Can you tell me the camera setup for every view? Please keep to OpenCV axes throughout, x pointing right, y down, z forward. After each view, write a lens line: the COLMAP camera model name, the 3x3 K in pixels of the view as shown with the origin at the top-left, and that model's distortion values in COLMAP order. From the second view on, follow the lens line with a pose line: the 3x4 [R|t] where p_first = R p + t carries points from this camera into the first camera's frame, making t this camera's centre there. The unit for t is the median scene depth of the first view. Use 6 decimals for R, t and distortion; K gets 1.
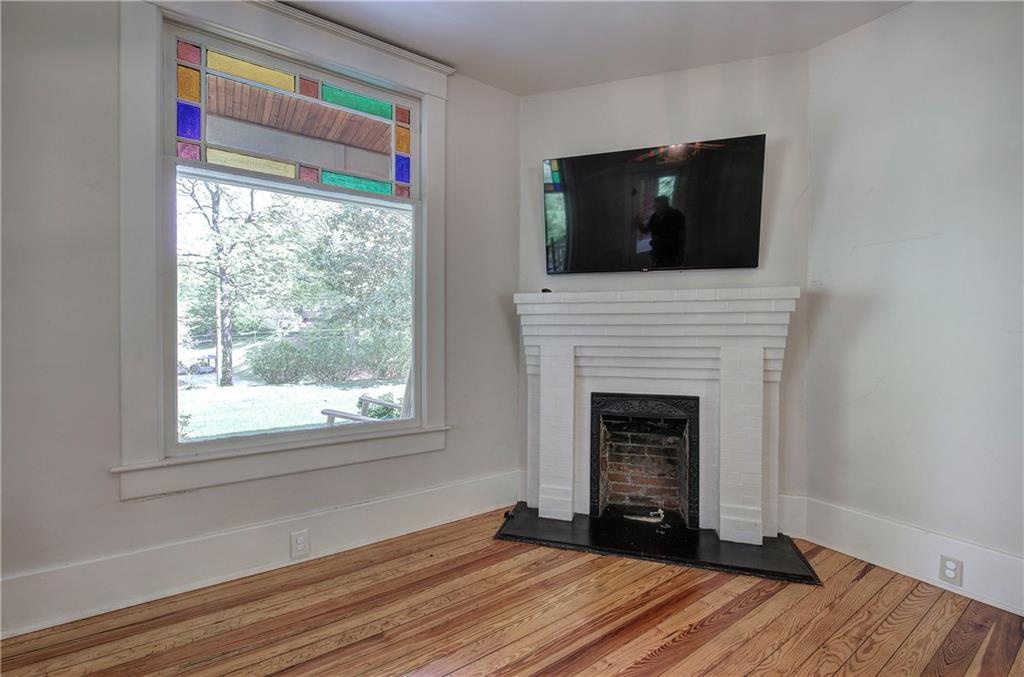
lens RADIAL K [[430.0, 0, 513.8], [0, 430.0, 339.2], [0, 0, 1]] dist [-0.006441, 0.000485]
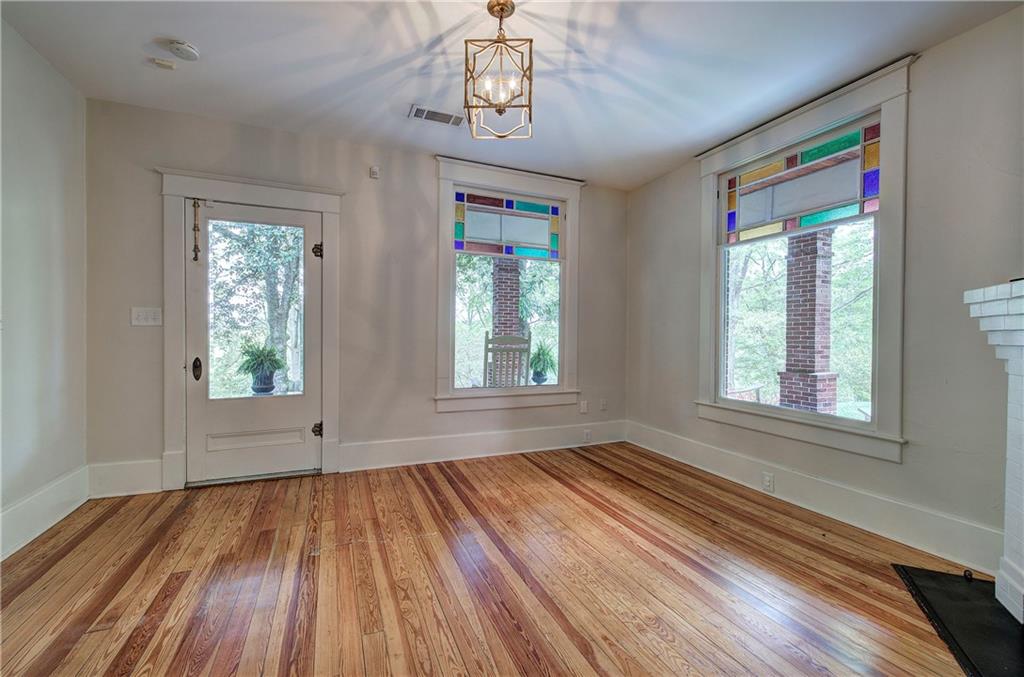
lens RADIAL K [[430.0, 0, 517.3], [0, 430.0, 338.5], [0, 0, 1]] dist [-0.006441, 0.000485]
pose [[-0.176579, 0.005611, -0.984270, 1.002009], [-0.022251, 0.999705, 0.009690, -0.008675], [0.984035, 0.023613, -0.176402, 0.366009]]
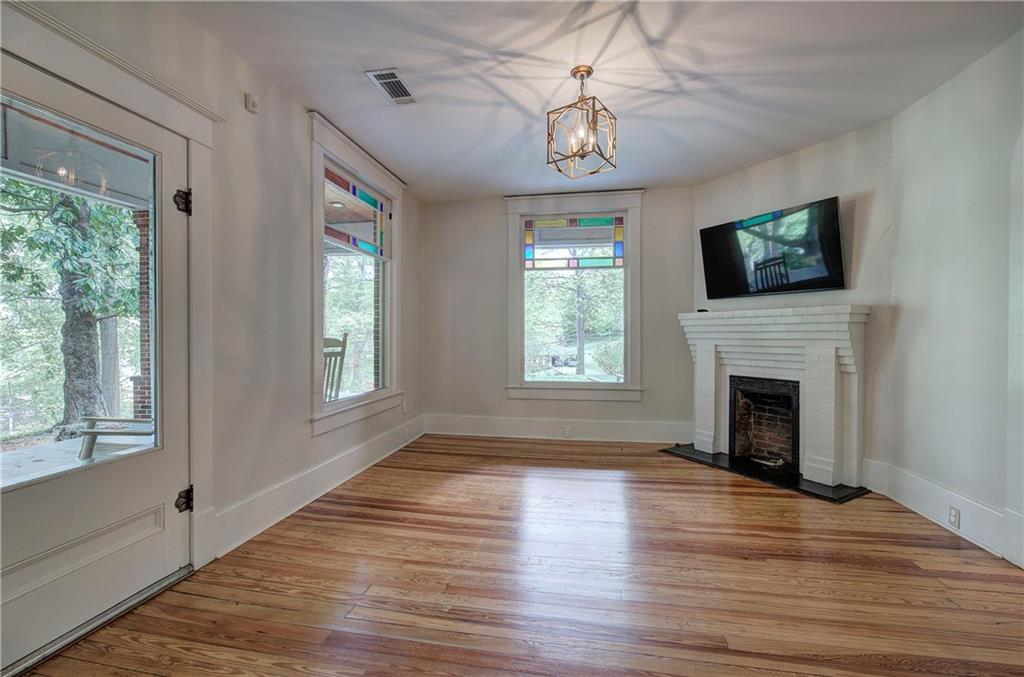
lens RADIAL K [[430.0, 0, 513.4], [0, 430.0, 338.4], [0, 0, 1]] dist [-0.006441, 0.000485]
pose [[0.721969, 0.003809, -0.691914, 0.769020], [-0.005409, 0.999985, -0.000138, -0.003480], [0.691904, 0.003842, 0.721979, -0.733403]]
